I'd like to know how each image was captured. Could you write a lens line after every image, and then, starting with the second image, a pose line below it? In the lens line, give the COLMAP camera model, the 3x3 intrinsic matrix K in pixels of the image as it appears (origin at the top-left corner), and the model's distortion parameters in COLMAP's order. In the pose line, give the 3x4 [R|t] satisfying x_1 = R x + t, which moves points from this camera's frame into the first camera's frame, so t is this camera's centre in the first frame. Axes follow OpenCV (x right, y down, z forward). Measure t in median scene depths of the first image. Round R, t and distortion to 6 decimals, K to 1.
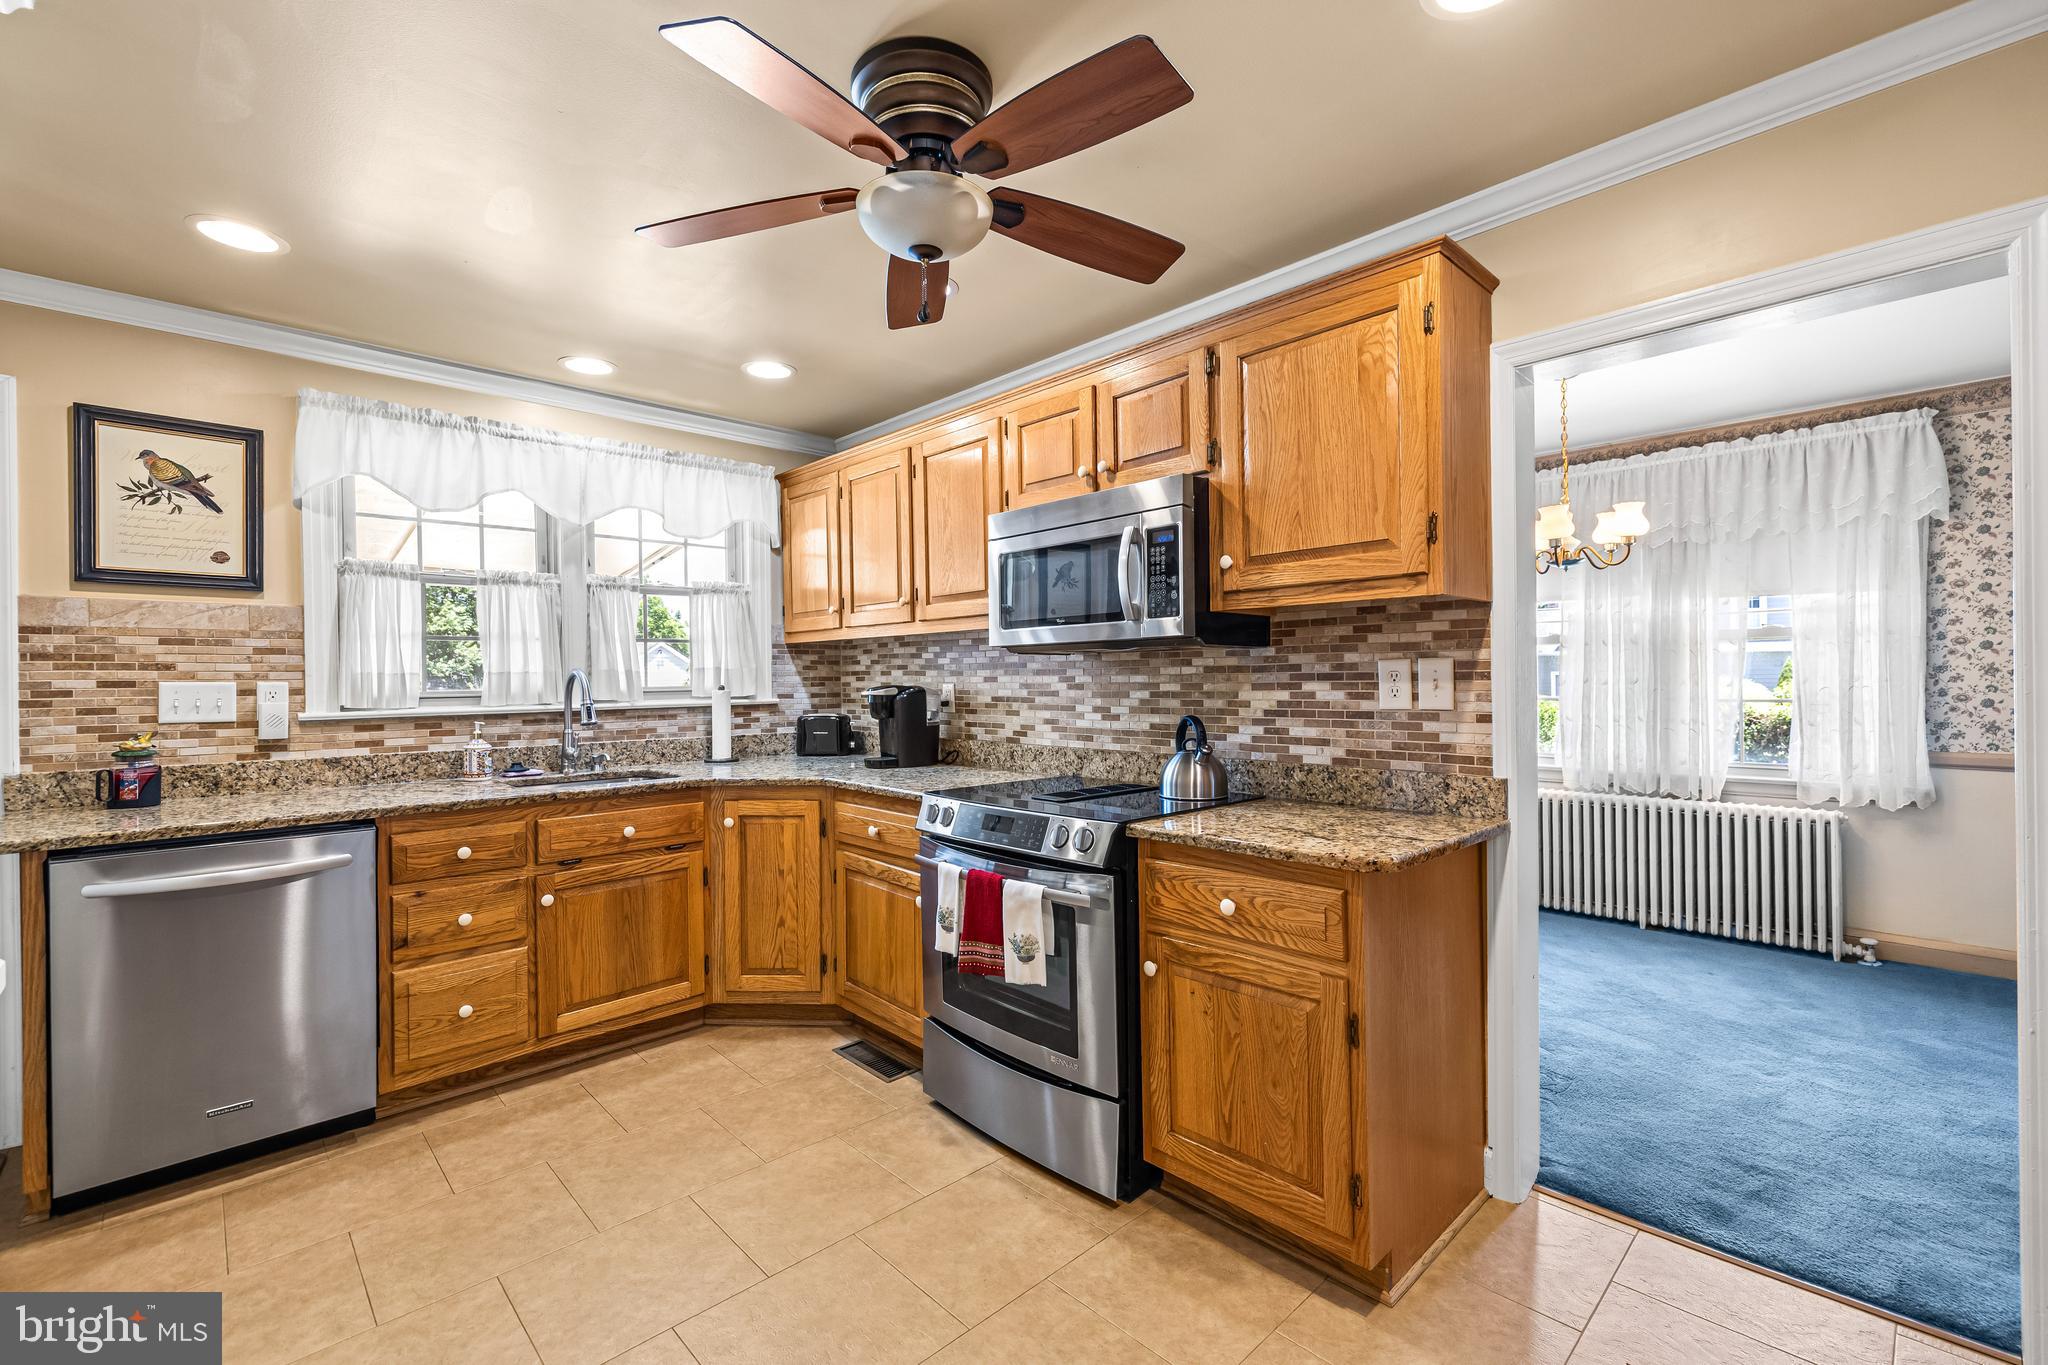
lens RADIAL K [[872.4, 0, 1024.0], [0, 872.4, 682.5], [0, 0, 1]] dist [-0.001803, -0.000490]
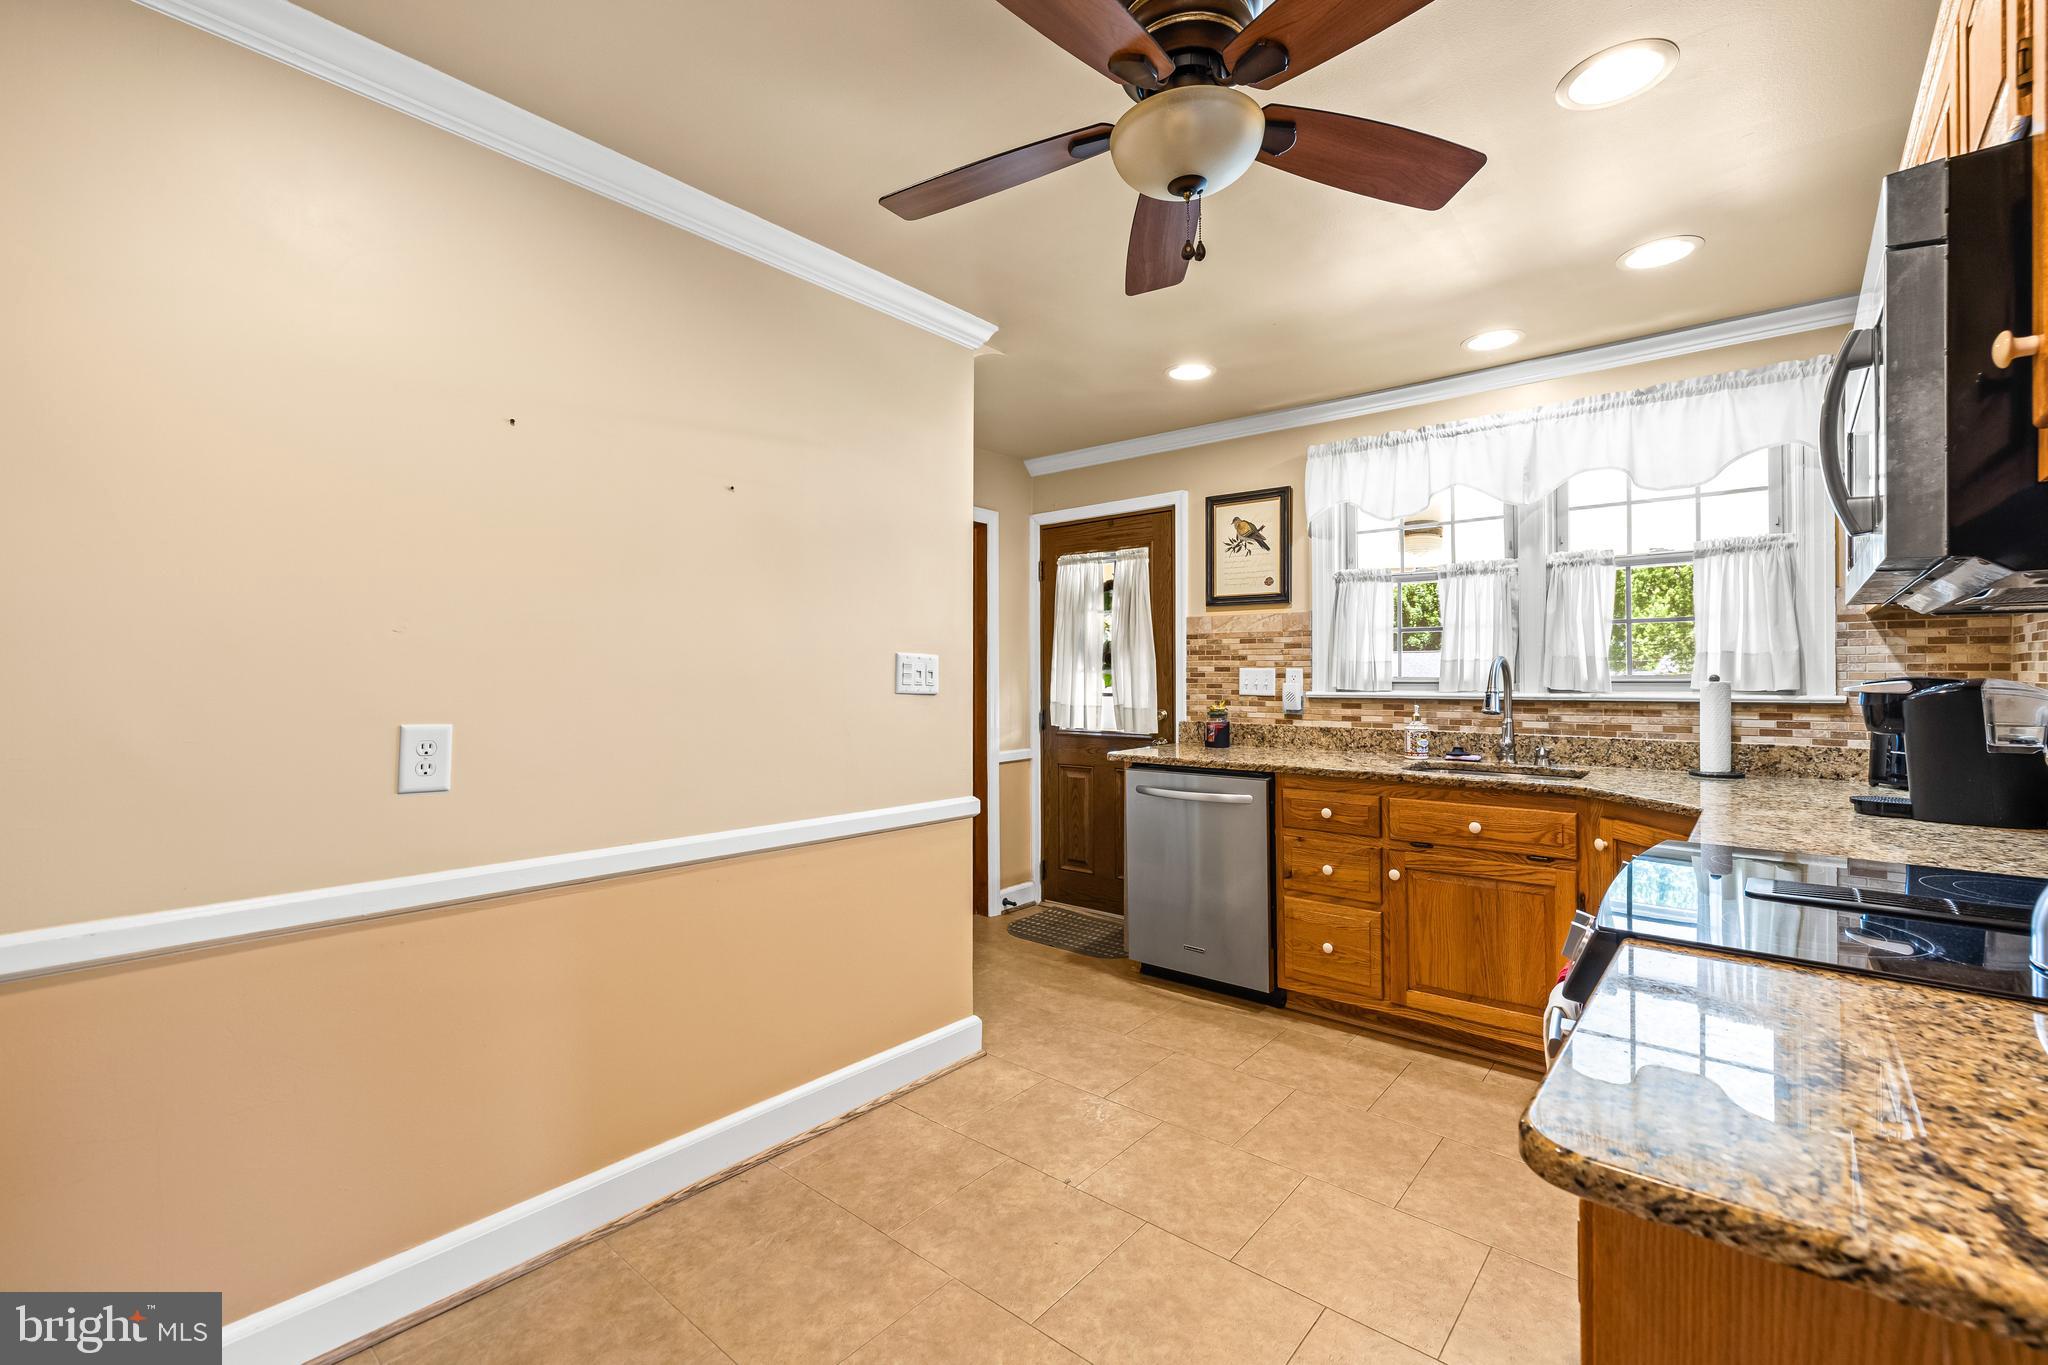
lens RADIAL K [[861.2, 0, 1026.9], [0, 861.2, 674.8], [0, 0, 1]] dist [0.000329, -0.000052]
pose [[0.115225, 0.009155, -0.993297, 0.434240], [-0.007166, 0.999939, 0.008385, 0.001360], [0.993314, 0.006152, 0.115284, 0.430087]]
